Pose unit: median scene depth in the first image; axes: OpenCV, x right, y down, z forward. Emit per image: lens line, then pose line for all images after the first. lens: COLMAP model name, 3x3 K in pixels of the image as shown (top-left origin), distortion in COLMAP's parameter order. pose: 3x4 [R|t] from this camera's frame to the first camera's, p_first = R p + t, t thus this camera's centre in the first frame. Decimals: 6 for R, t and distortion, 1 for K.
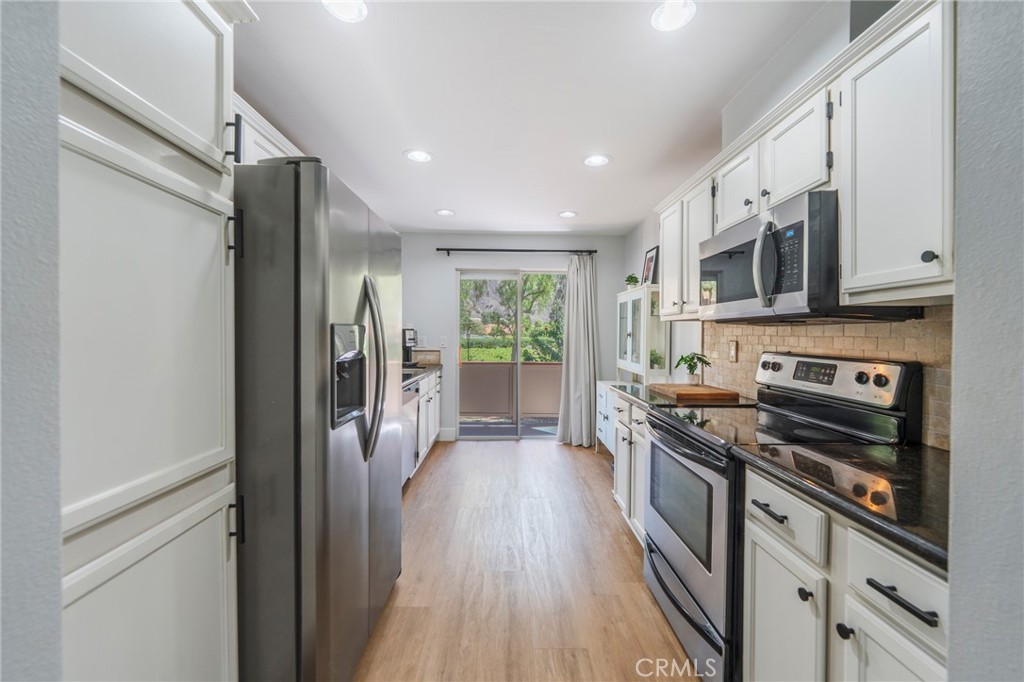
lens RADIAL K [[418.4, 0, 513.2], [0, 418.4, 338.5], [0, 0, 1]] dist [0.000940, -0.000025]
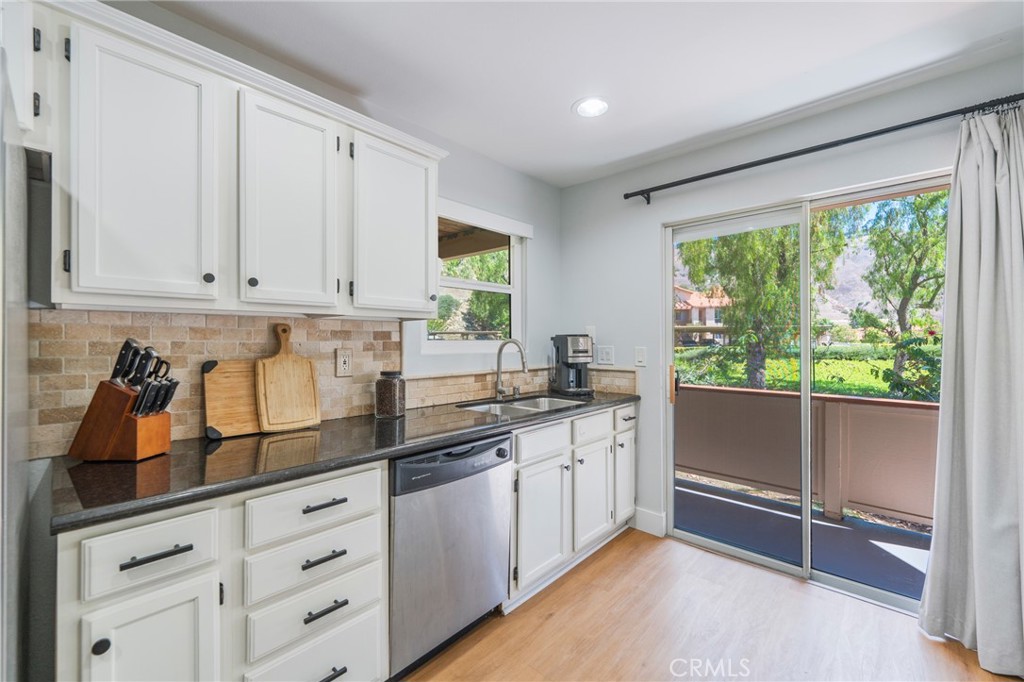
lens RADIAL K [[418.4, 0, 513.2], [0, 418.4, 338.5], [0, 0, 1]] dist [0.000940, -0.000025]
pose [[0.722640, -0.007058, -0.691189, 0.104001], [-0.004875, 0.999871, -0.015306, -0.006827], [0.691208, 0.014431, 0.722512, 0.478184]]
